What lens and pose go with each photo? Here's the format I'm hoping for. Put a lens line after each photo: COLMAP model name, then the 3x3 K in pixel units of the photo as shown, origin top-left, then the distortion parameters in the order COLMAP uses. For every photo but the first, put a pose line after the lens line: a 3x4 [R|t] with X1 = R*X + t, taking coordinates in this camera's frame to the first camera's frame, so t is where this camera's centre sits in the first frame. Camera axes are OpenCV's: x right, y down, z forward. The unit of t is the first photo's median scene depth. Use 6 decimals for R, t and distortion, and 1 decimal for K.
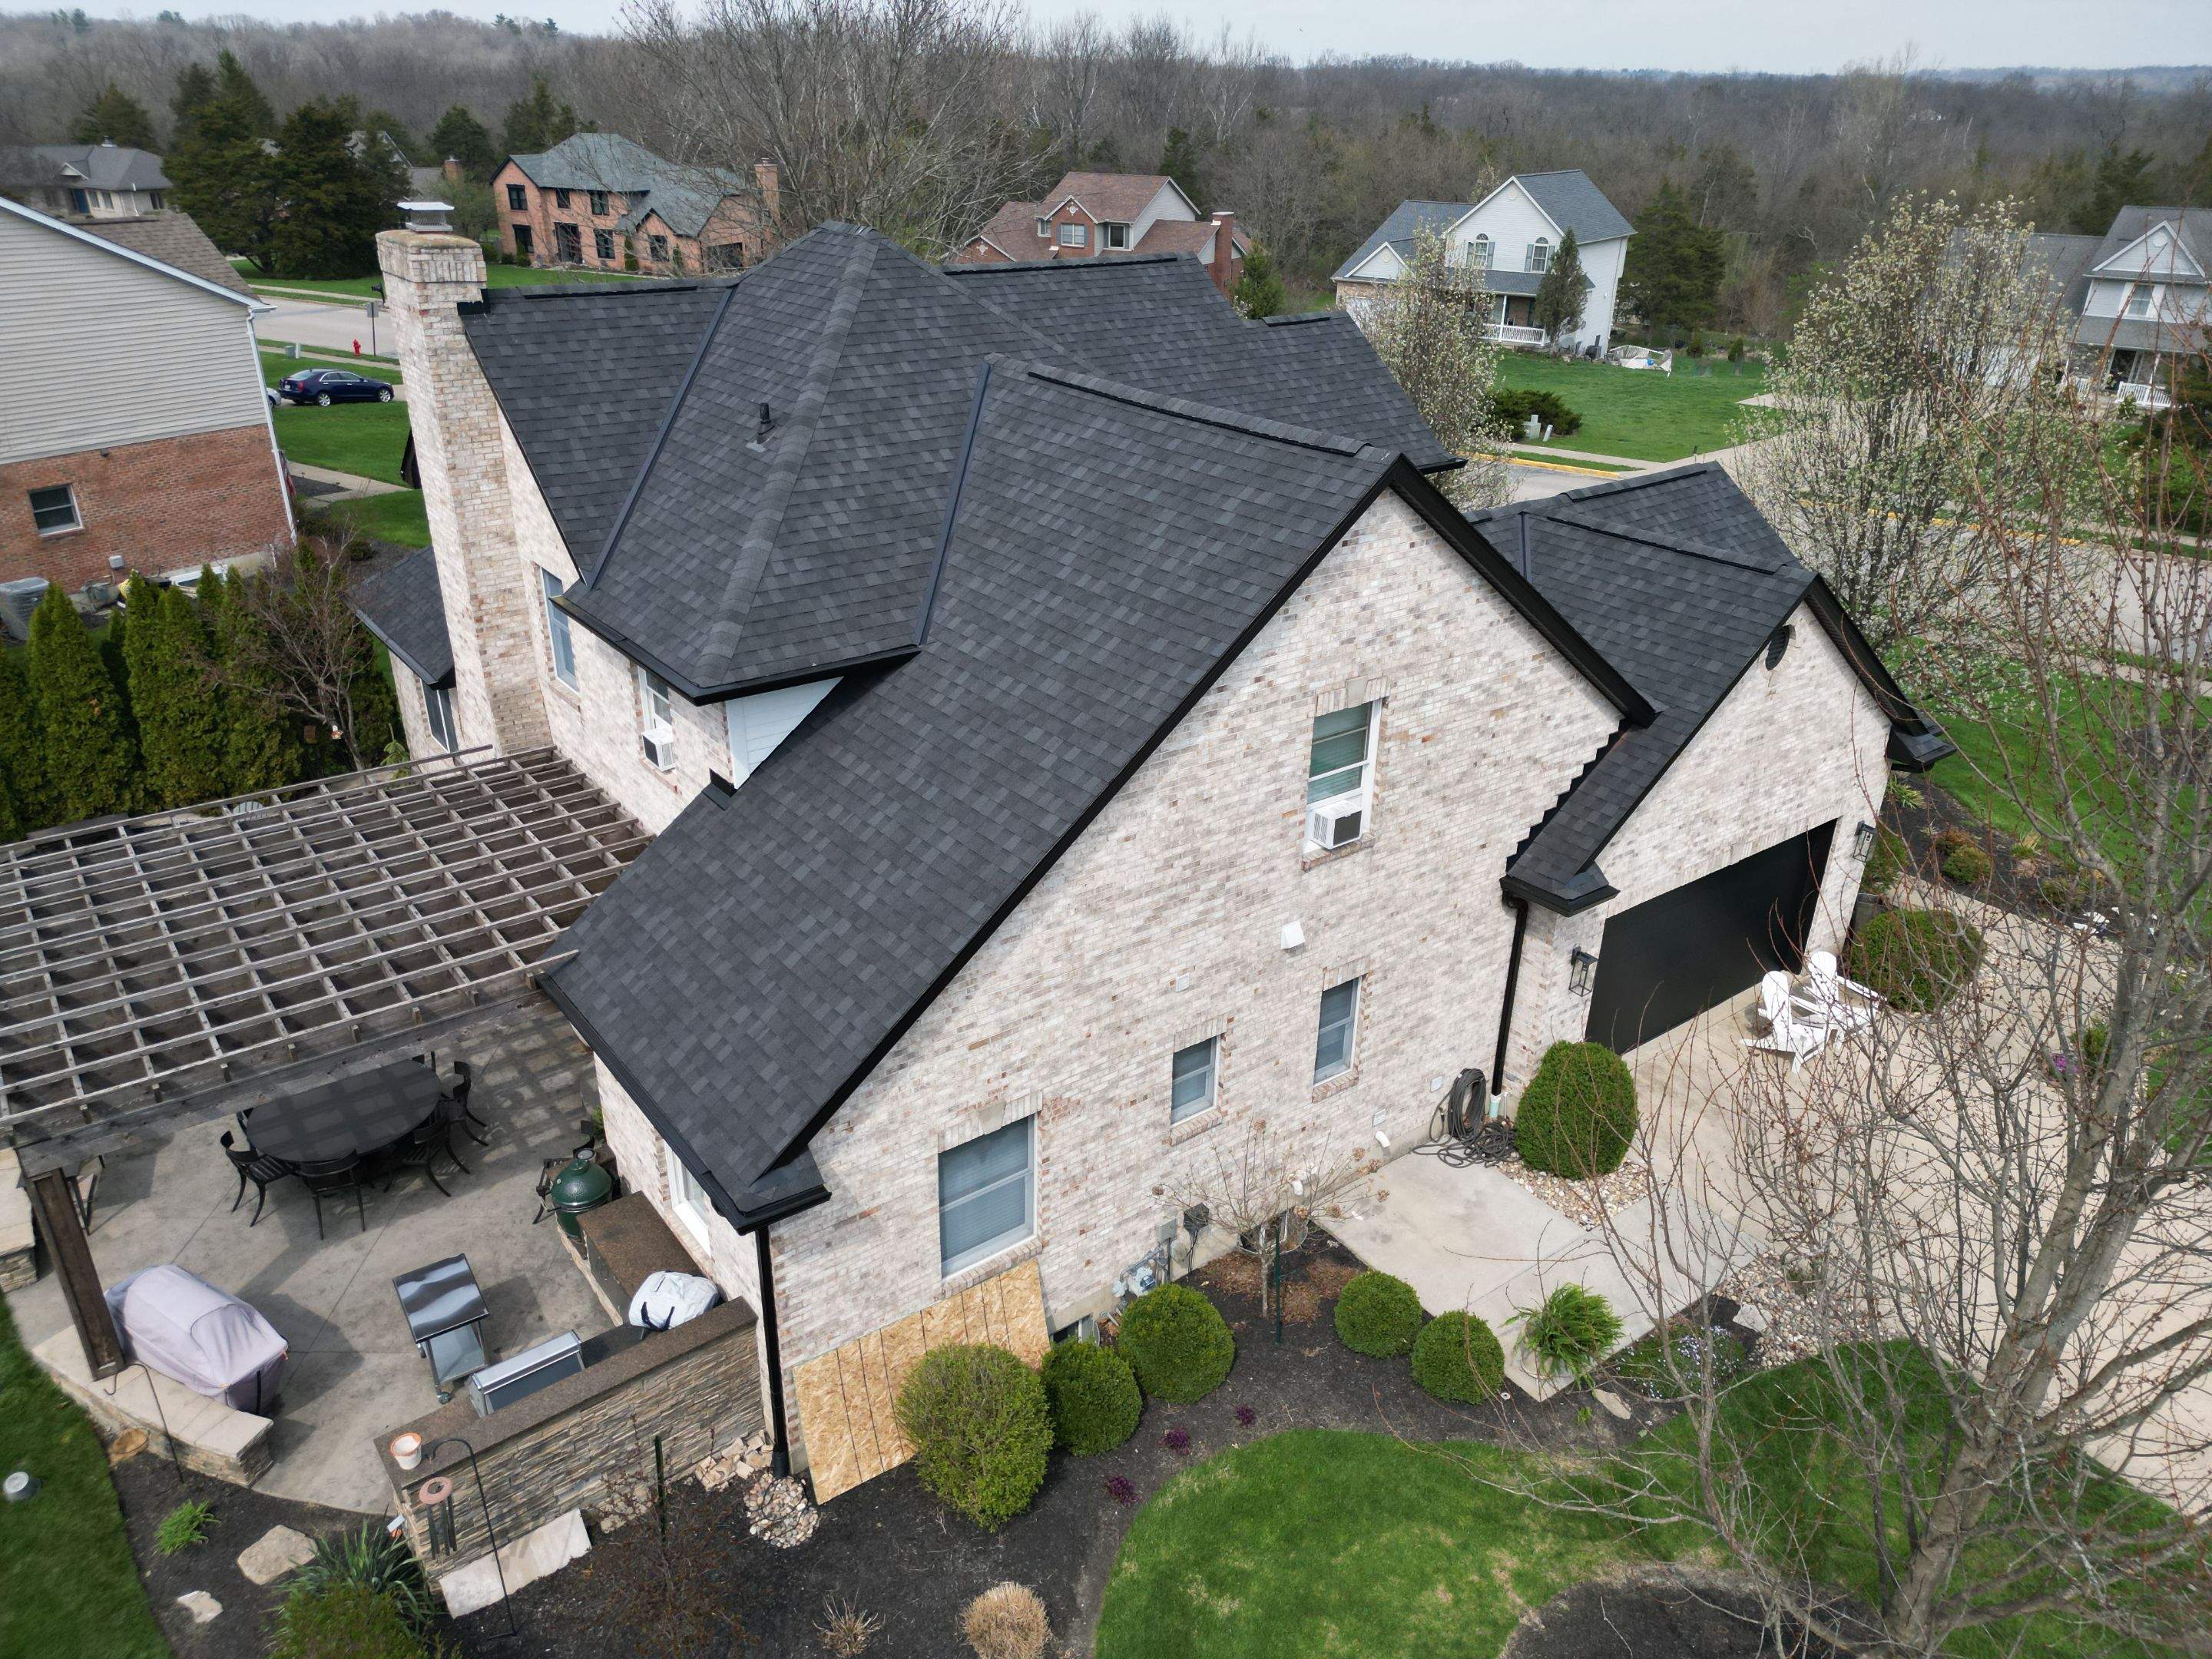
lens RADIAL K [[1536.4, 0, 1093.3], [0, 1536.4, 829.3], [0, 0, 1]] dist [0.045530, -0.013686]
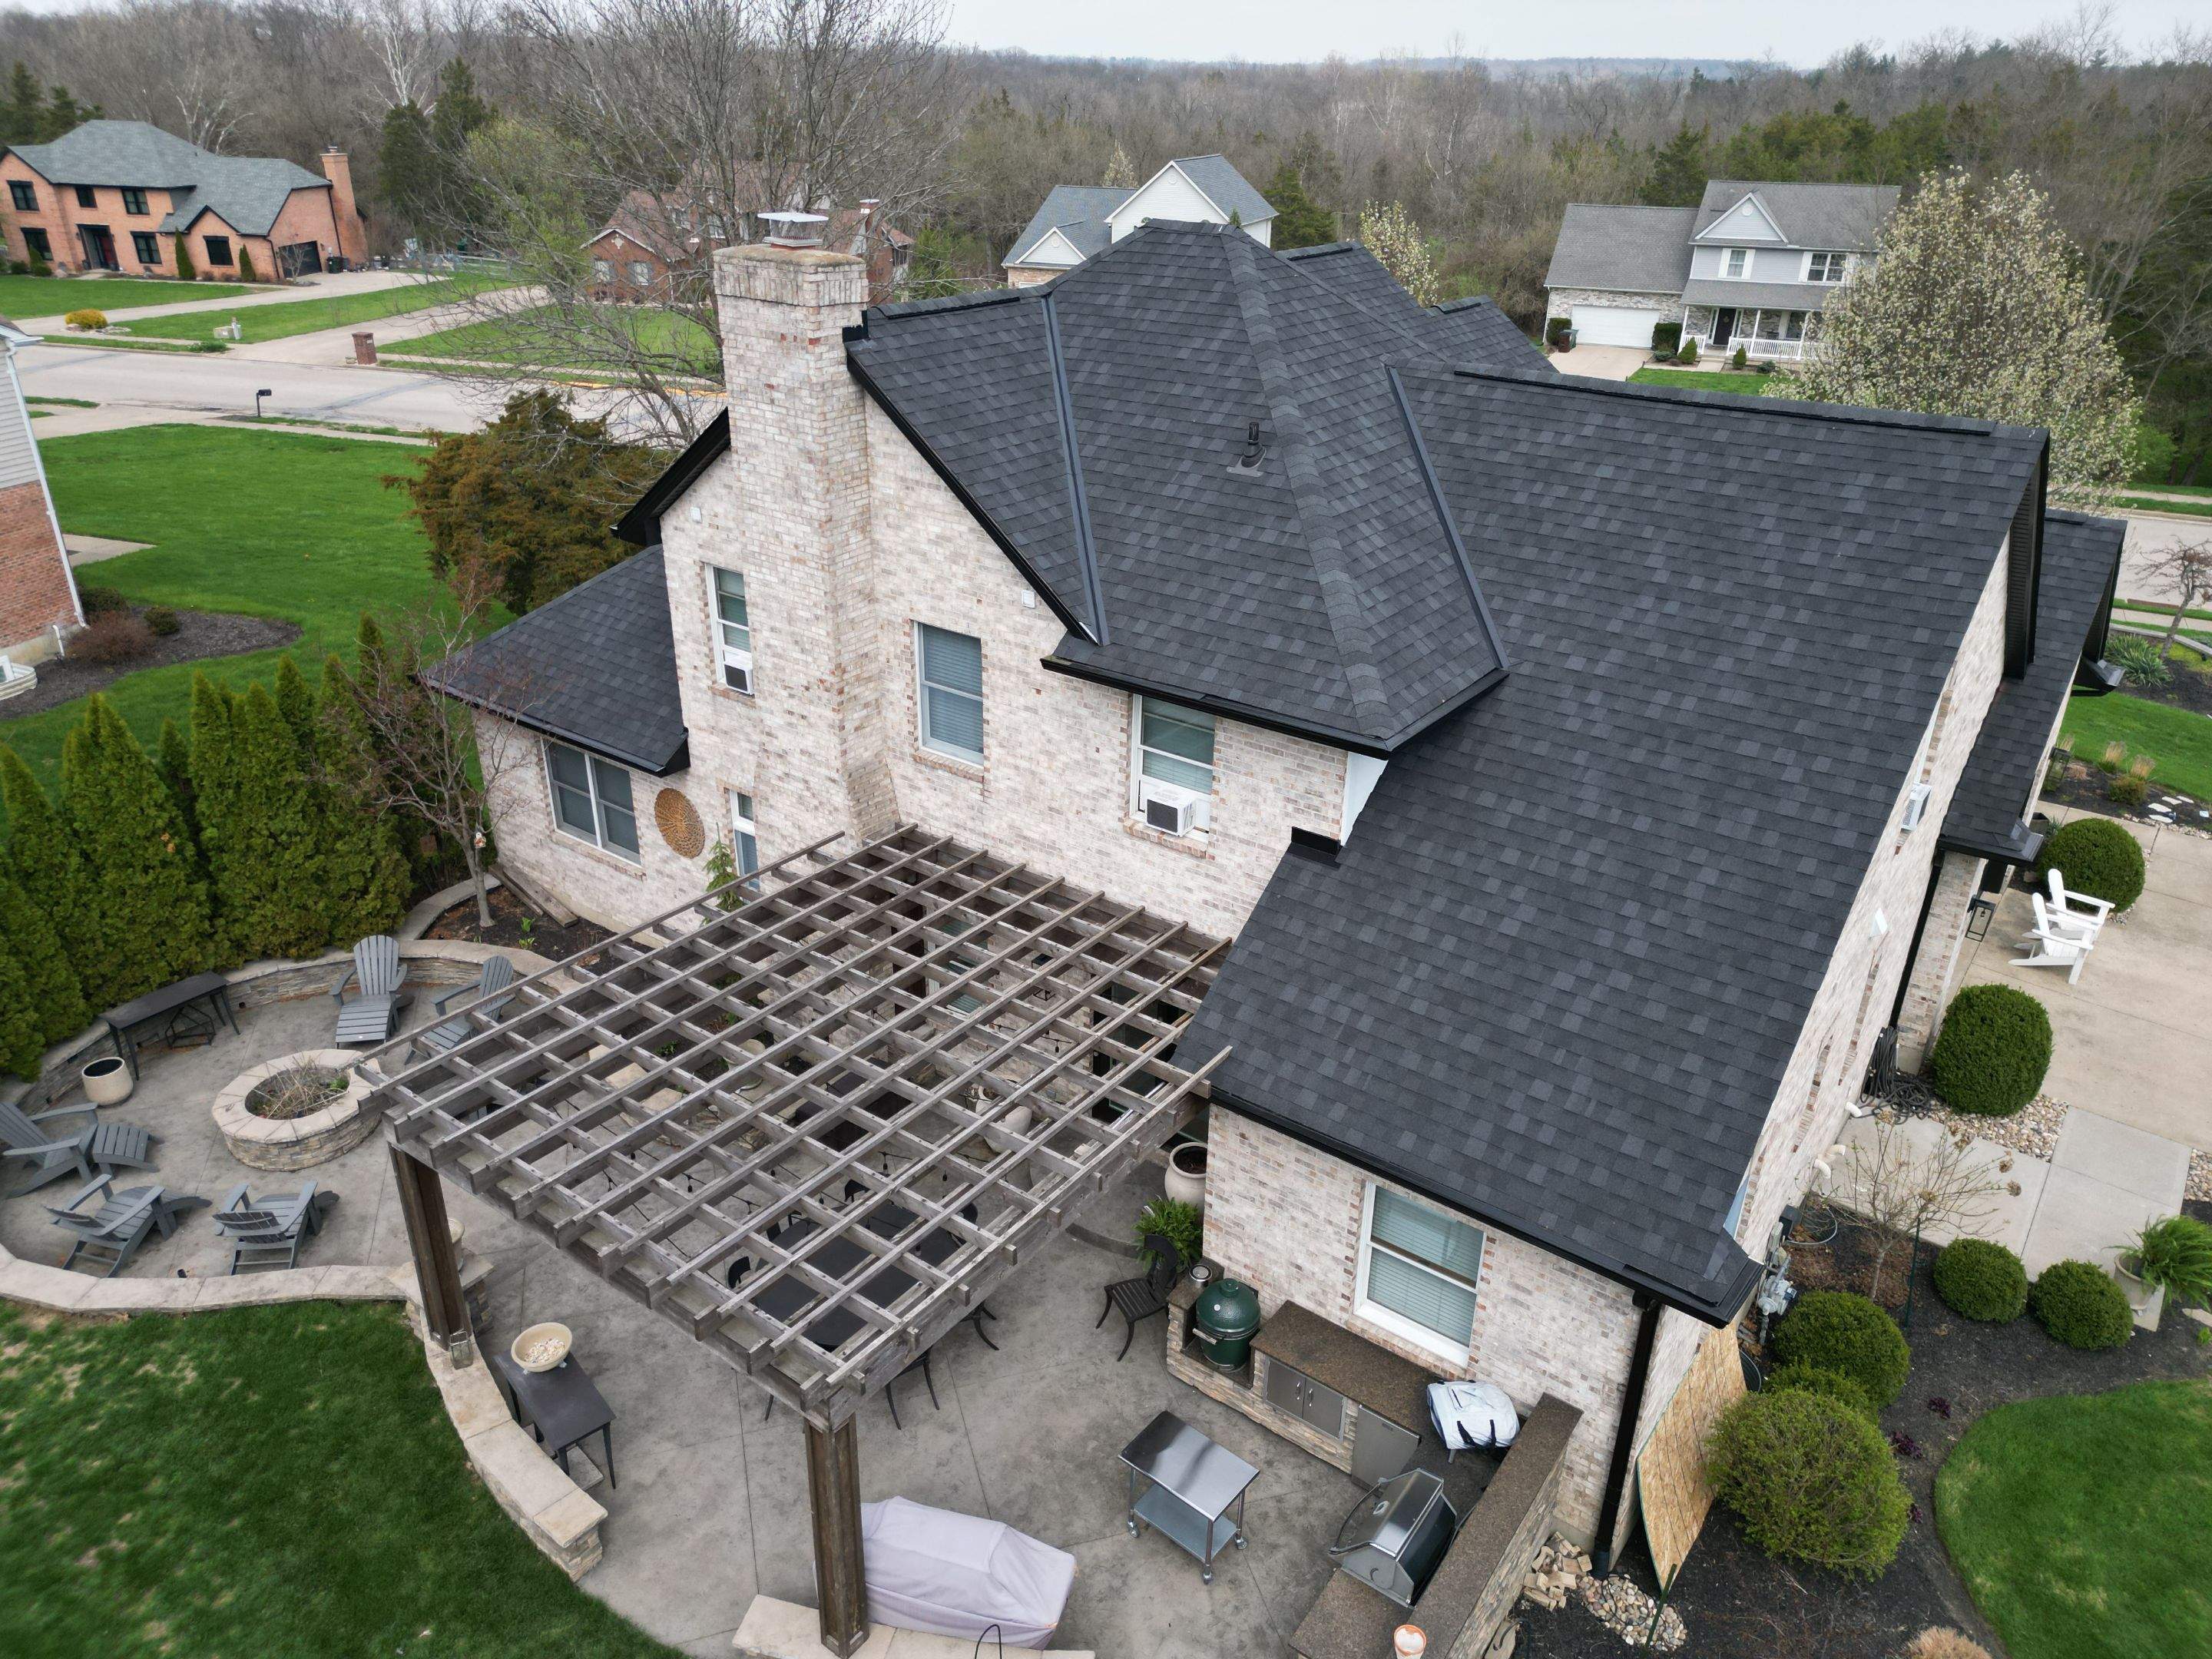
lens RADIAL K [[1536.4, 0, 1102.7], [0, 1536.4, 837.3], [0, 0, 1]] dist [0.045530, -0.013686]
pose [[0.961384, -0.124217, 0.245583, -0.101774], [0.121214, 0.992249, 0.027365, -0.012623], [-0.247079, 0.003460, 0.968989, 0.026236]]
